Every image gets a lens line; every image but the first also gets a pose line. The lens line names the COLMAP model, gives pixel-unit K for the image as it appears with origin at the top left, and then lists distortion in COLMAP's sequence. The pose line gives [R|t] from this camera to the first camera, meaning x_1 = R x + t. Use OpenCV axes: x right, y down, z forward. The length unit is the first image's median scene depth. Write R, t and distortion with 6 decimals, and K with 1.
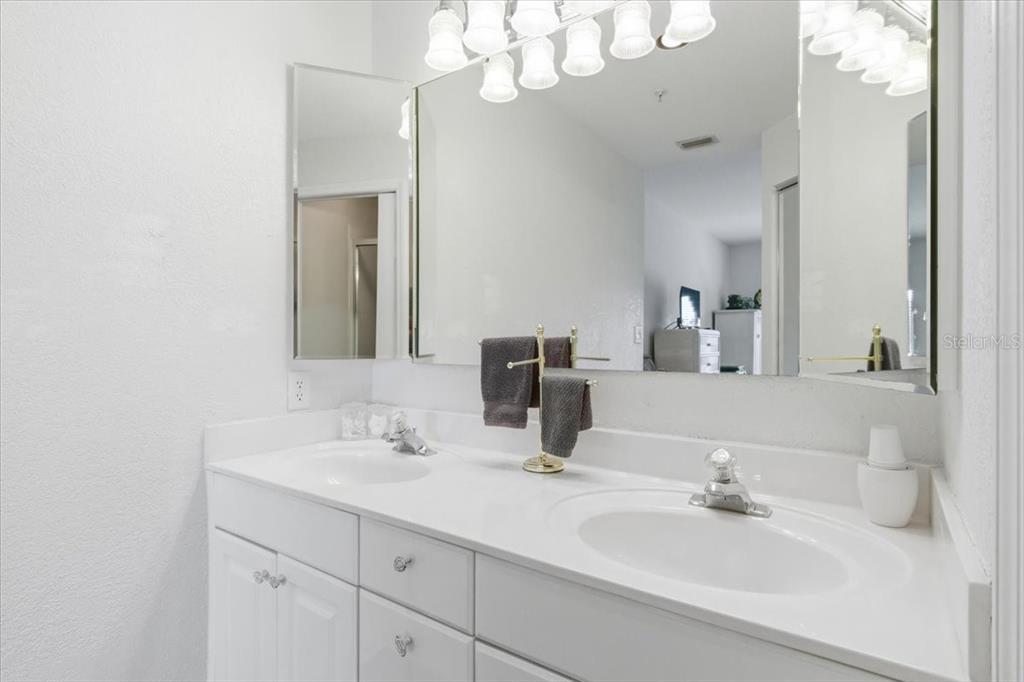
lens RADIAL K [[536.5, 0, 521.1], [0, 536.5, 334.0], [0, 0, 1]] dist [0.027969, -0.022482]
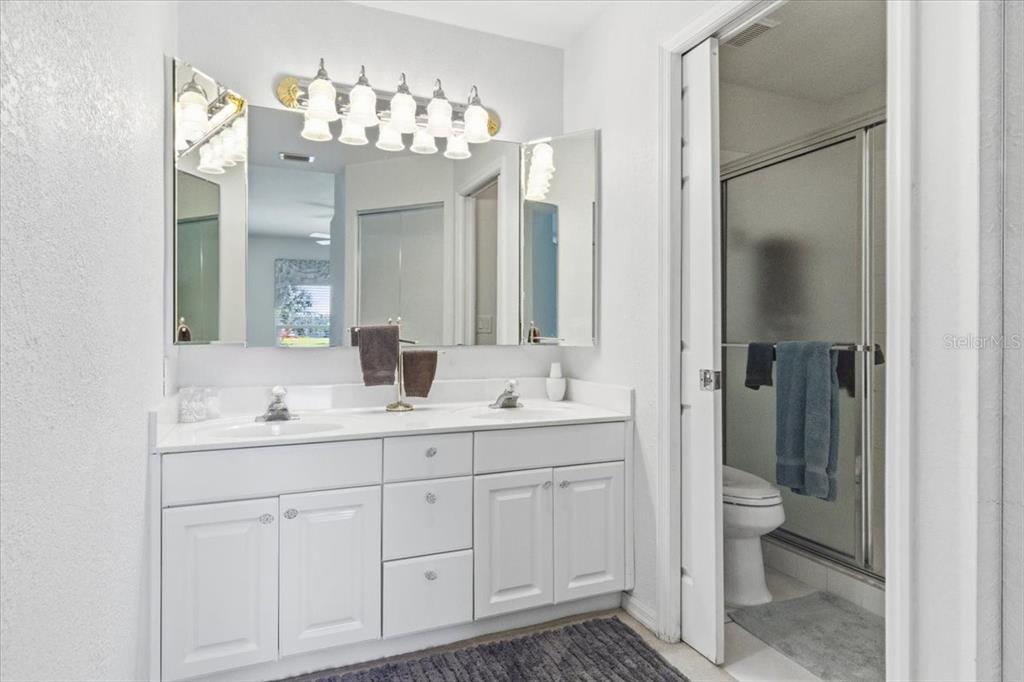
lens RADIAL K [[536.5, 0, 521.1], [0, 536.5, 334.0], [0, 0, 1]] dist [0.027969, -0.022482]
pose [[0.495426, 0.004229, 0.868640, -1.364288], [-0.009398, 0.999956, 0.000492, 0.028928], [-0.868599, -0.008407, 0.495444, -0.106343]]
